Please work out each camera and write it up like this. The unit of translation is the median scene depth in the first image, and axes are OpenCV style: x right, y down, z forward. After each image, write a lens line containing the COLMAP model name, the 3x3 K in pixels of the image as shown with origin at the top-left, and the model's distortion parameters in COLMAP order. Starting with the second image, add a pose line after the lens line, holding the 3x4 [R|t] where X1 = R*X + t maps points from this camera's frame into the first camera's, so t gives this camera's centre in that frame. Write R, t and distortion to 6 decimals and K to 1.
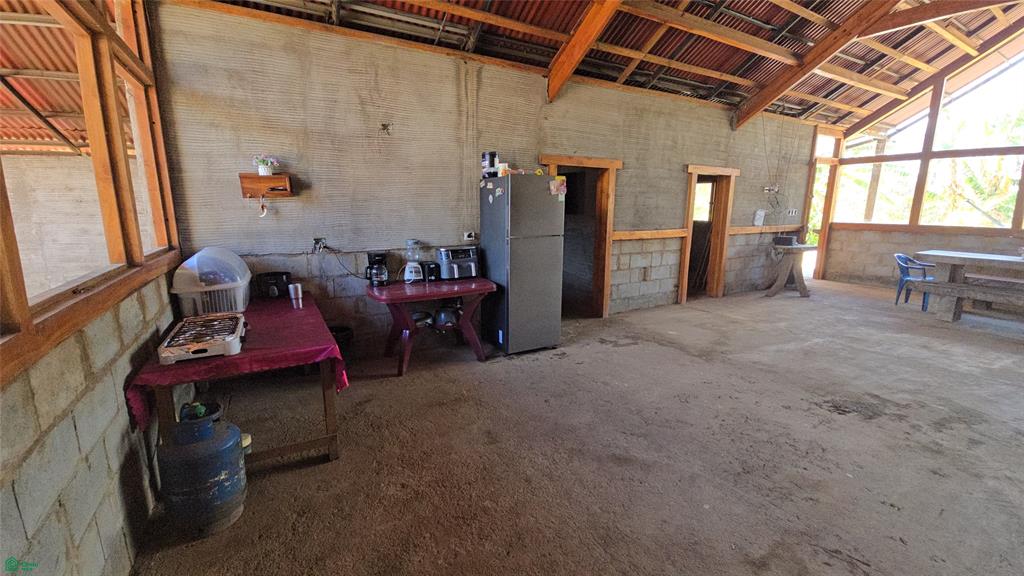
lens RADIAL K [[416.8, 0, 504.9], [0, 416.8, 286.8], [0, 0, 1]] dist [0.018339, -0.010756]
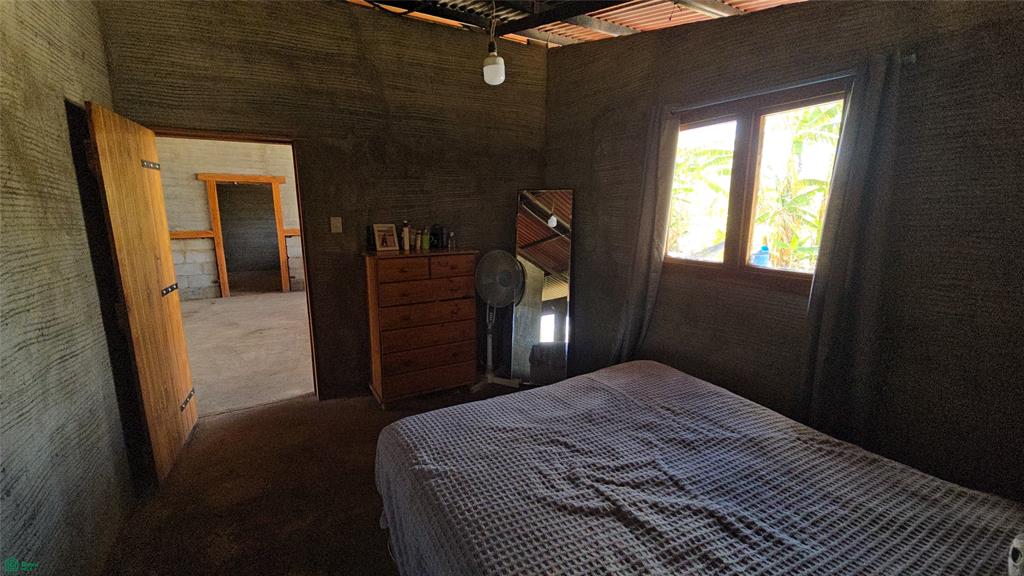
lens RADIAL K [[416.8, 0, 504.9], [0, 416.8, 286.8], [0, 0, 1]] dist [0.018339, -0.010756]
pose [[0.999894, -0.004821, -0.013765, 1.465806], [0.004713, 0.999958, -0.007826, 0.029179], [0.013802, 0.007760, 0.999875, -0.130156]]
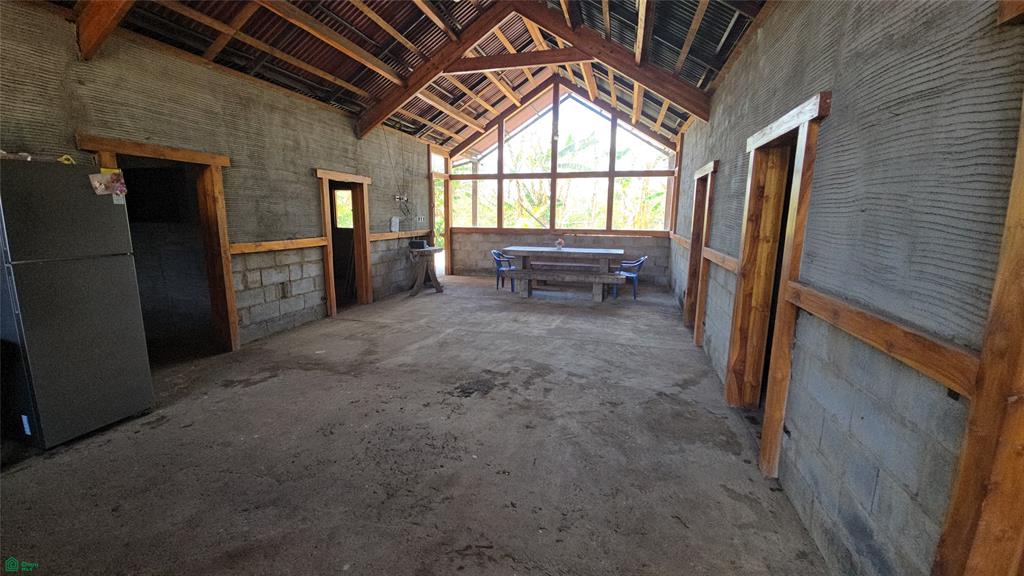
lens RADIAL K [[416.8, 0, 504.9], [0, 416.8, 286.8], [0, 0, 1]] dist [0.018339, -0.010756]
pose [[0.720062, -0.117064, 0.683964, 0.081431], [0.127763, 0.991182, 0.035140, -0.010503], [-0.682046, 0.062082, 0.728669, 0.053073]]
